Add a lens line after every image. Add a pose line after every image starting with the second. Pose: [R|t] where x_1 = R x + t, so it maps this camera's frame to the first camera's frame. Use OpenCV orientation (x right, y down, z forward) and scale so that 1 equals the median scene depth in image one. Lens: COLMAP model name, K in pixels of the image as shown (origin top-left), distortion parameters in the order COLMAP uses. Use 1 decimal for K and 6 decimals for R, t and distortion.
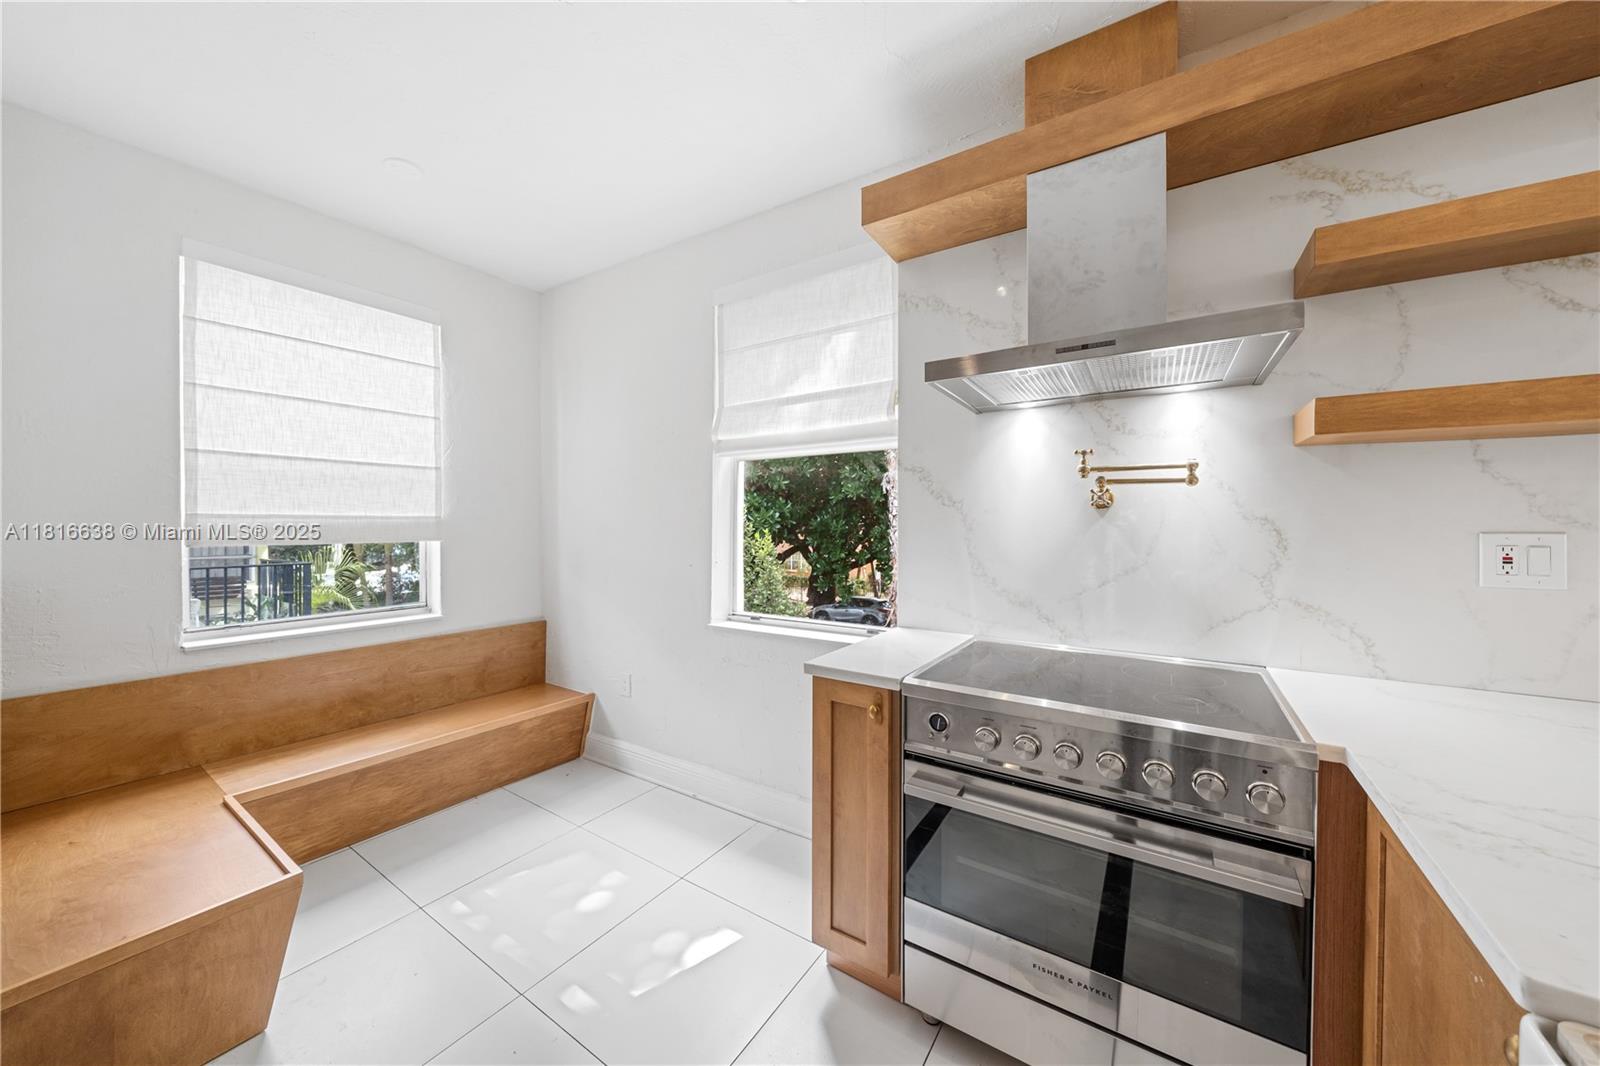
lens RADIAL K [[563.5, 0, 784.2], [0, 563.5, 524.2], [0, 0, 1]] dist [-0.010533, 0.000631]
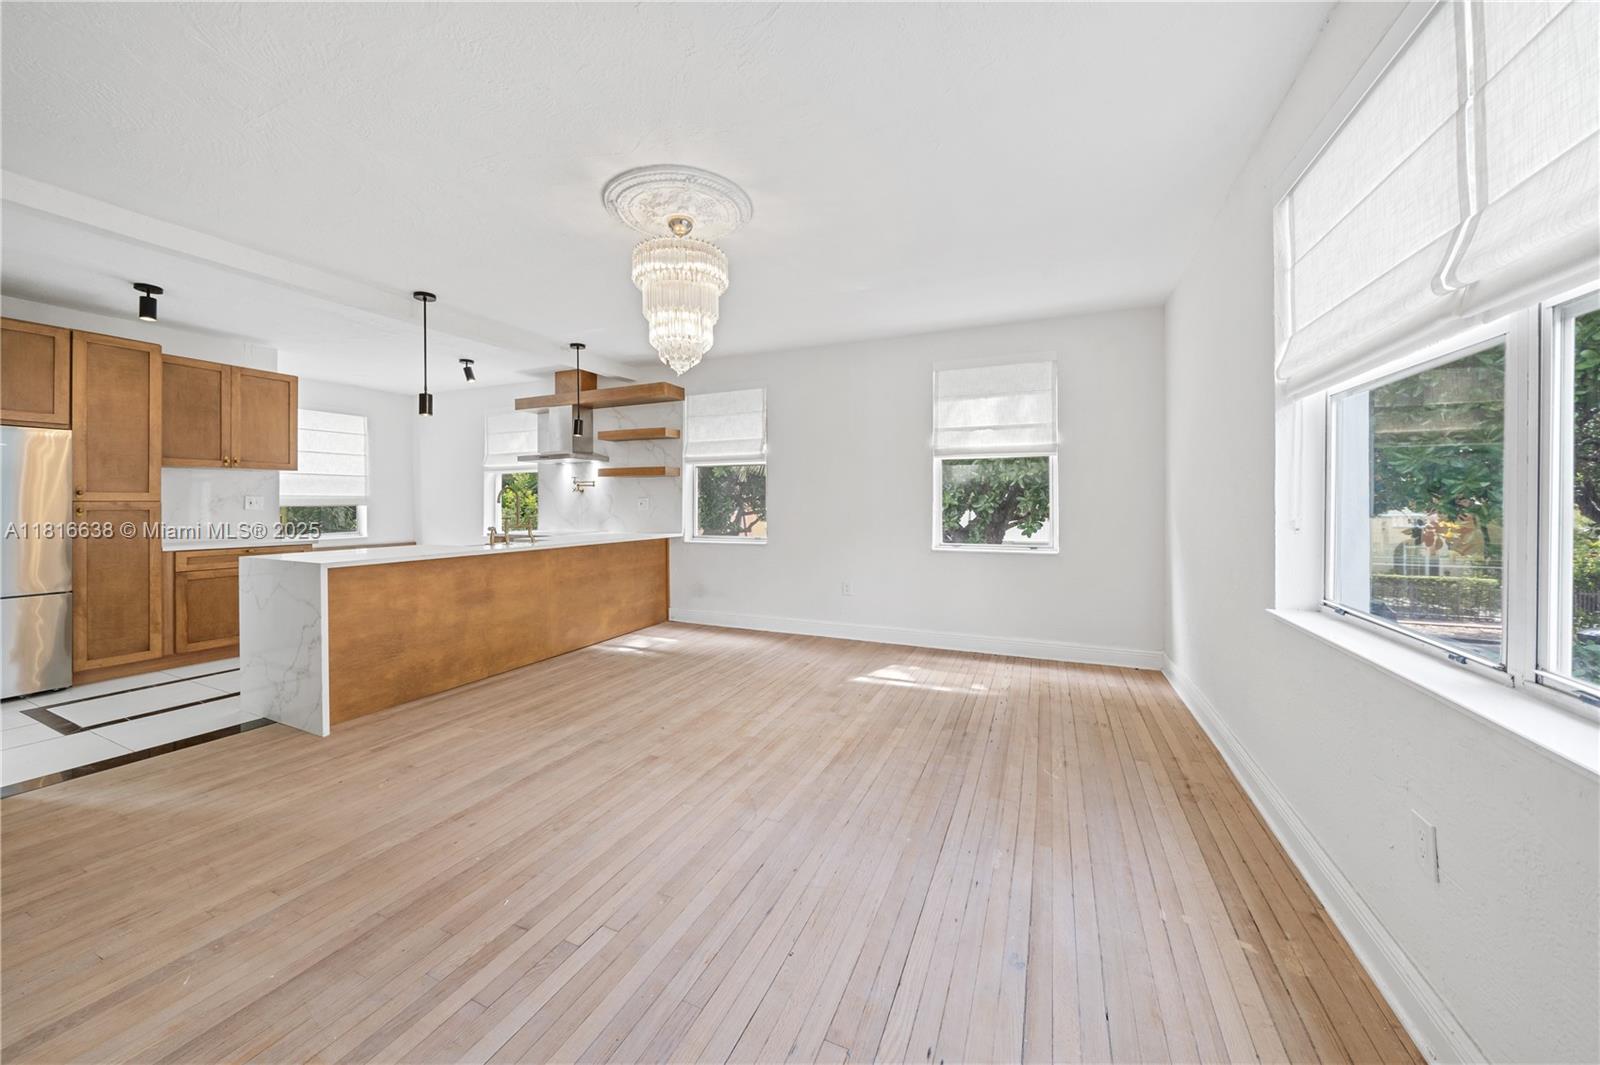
lens RADIAL K [[563.5, 0, 824.2], [0, 563.5, 504.0], [0, 0, 1]] dist [-0.010533, 0.000631]
pose [[0.979048, -0.005871, 0.203543, 1.105965], [0.005795, 0.999983, 0.000969, 0.041872], [-0.203546, 0.000230, 0.979065, -2.357539]]
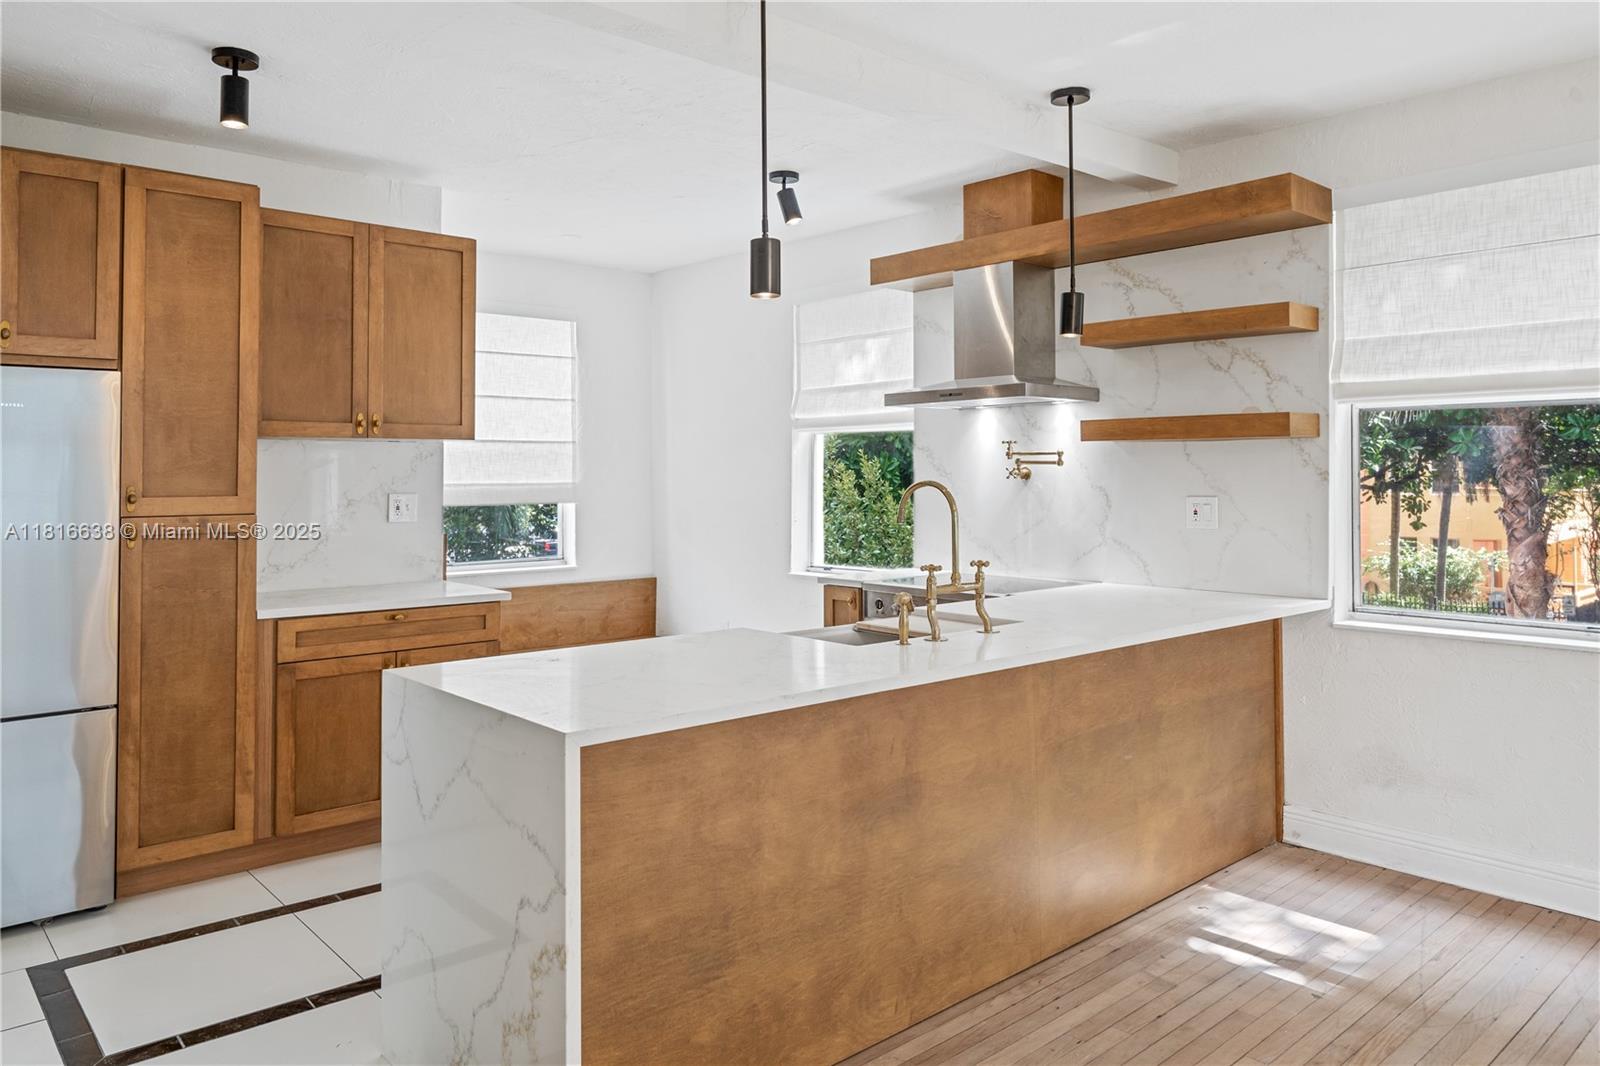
lens RADIAL K [[1135.0, 0, 824.1], [0, 1135.0, 448.4], [0, 0, 1]] dist [-0.000341, 0.005501]
pose [[0.974451, -0.010723, -0.224343, 0.586242], [0.005901, 0.999737, -0.022156, -0.038375], [0.224521, 0.020266, 0.974258, -1.627190]]
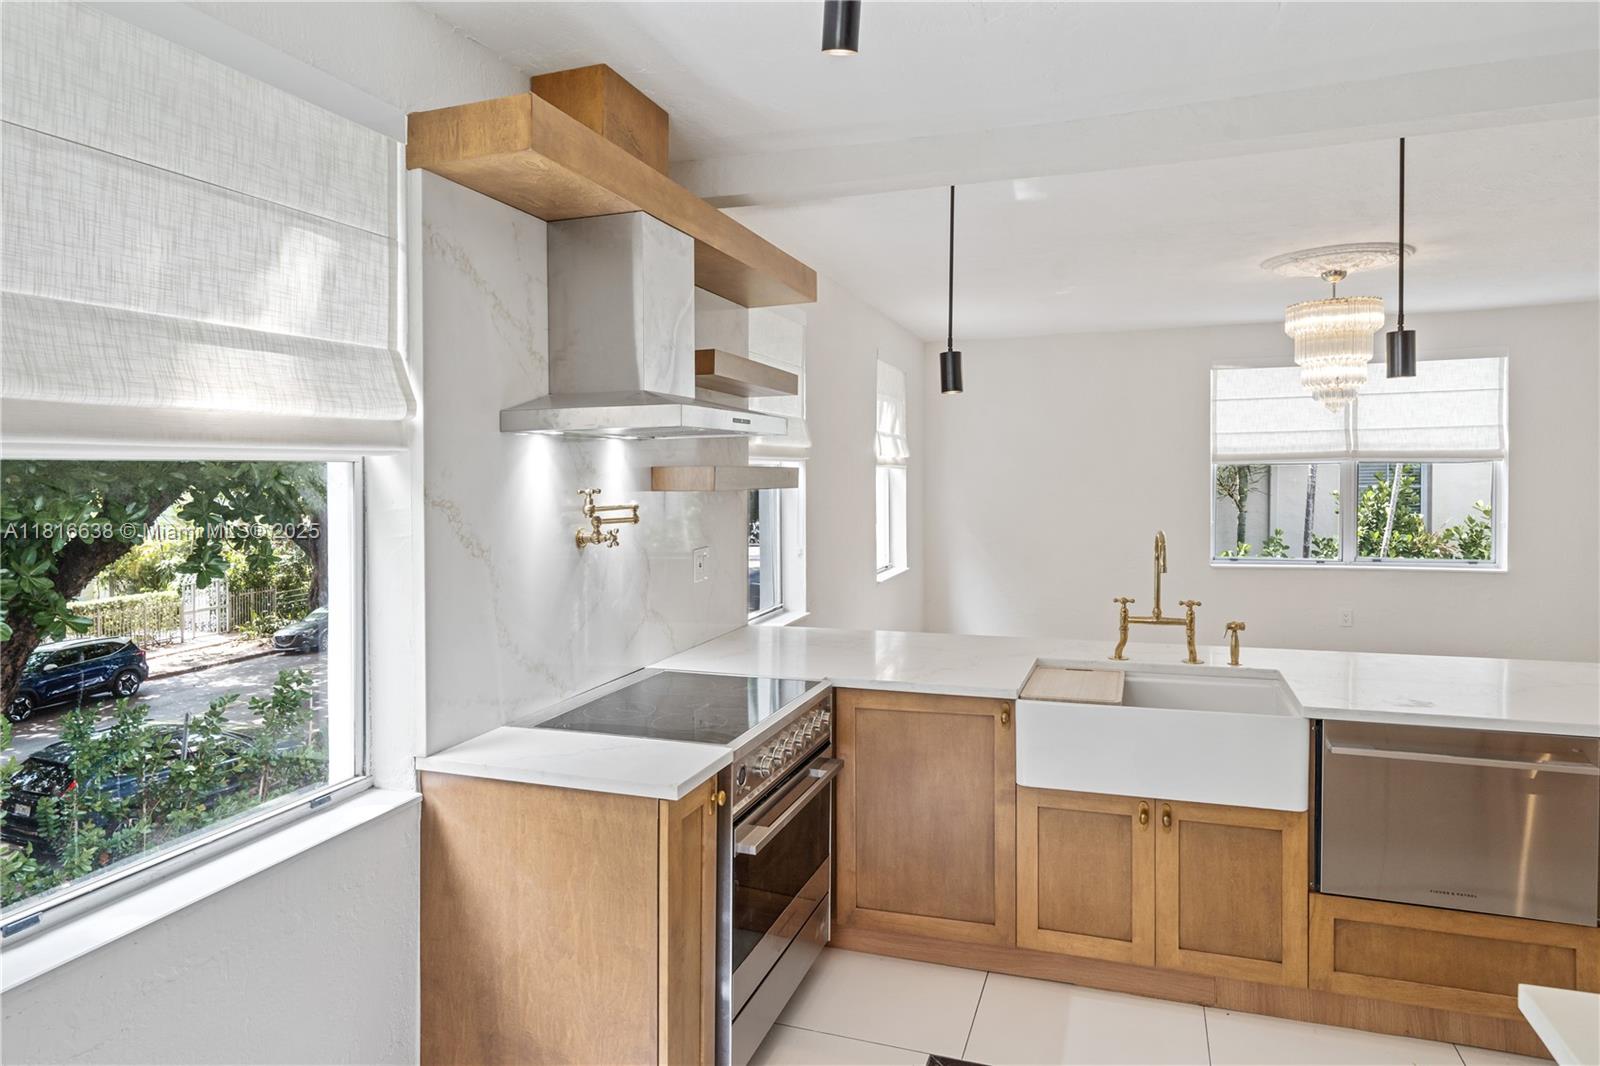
lens RADIAL K [[934.6, 0, 826.8], [0, 934.6, 497.0], [0, 0, 1]] dist [0.003573, -0.000290]
pose [[-0.266878, -0.015167, 0.963611, -0.892180], [0.015676, 0.999676, 0.020076, -0.115798], [-0.963603, 0.020463, -0.266554, 0.832652]]
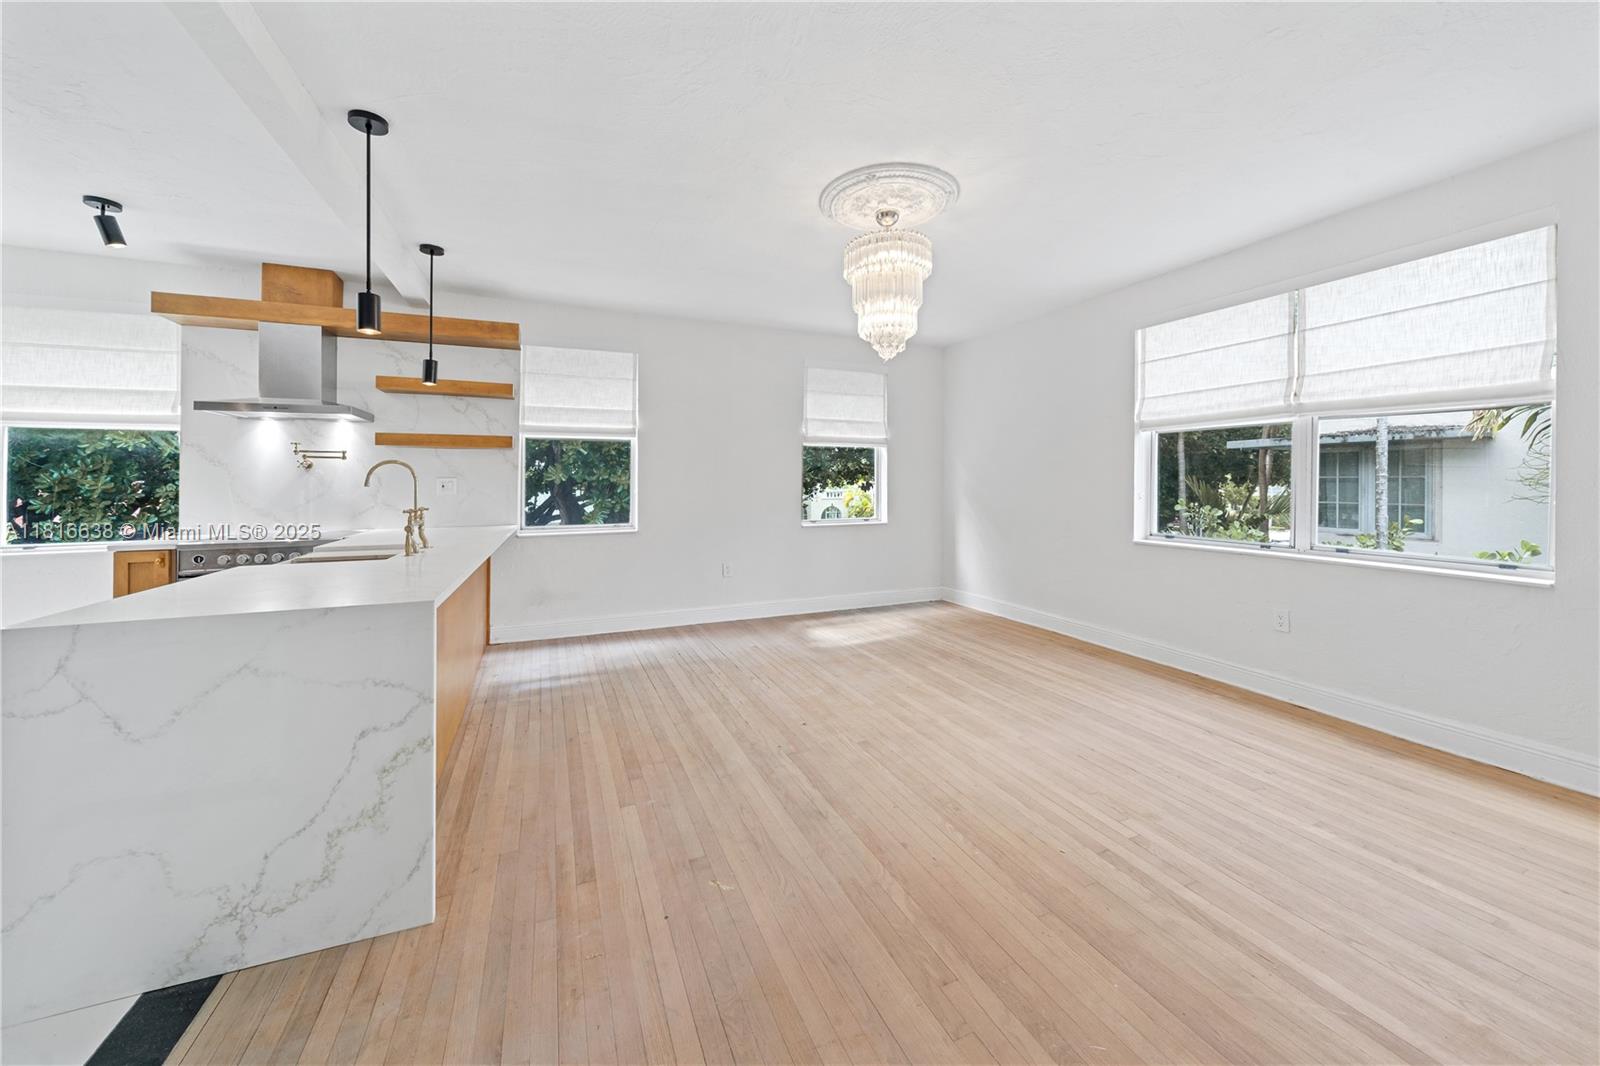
lens RADIAL K [[563.5, 0, 804.1], [0, 563.5, 490.8], [0, 0, 1]] dist [-0.010533, 0.000631]
pose [[0.531451, -0.016455, 0.846929, -0.226726], [0.003954, 0.999849, 0.016945, 0.026022], [-0.847080, -0.005657, 0.531436, -1.540655]]
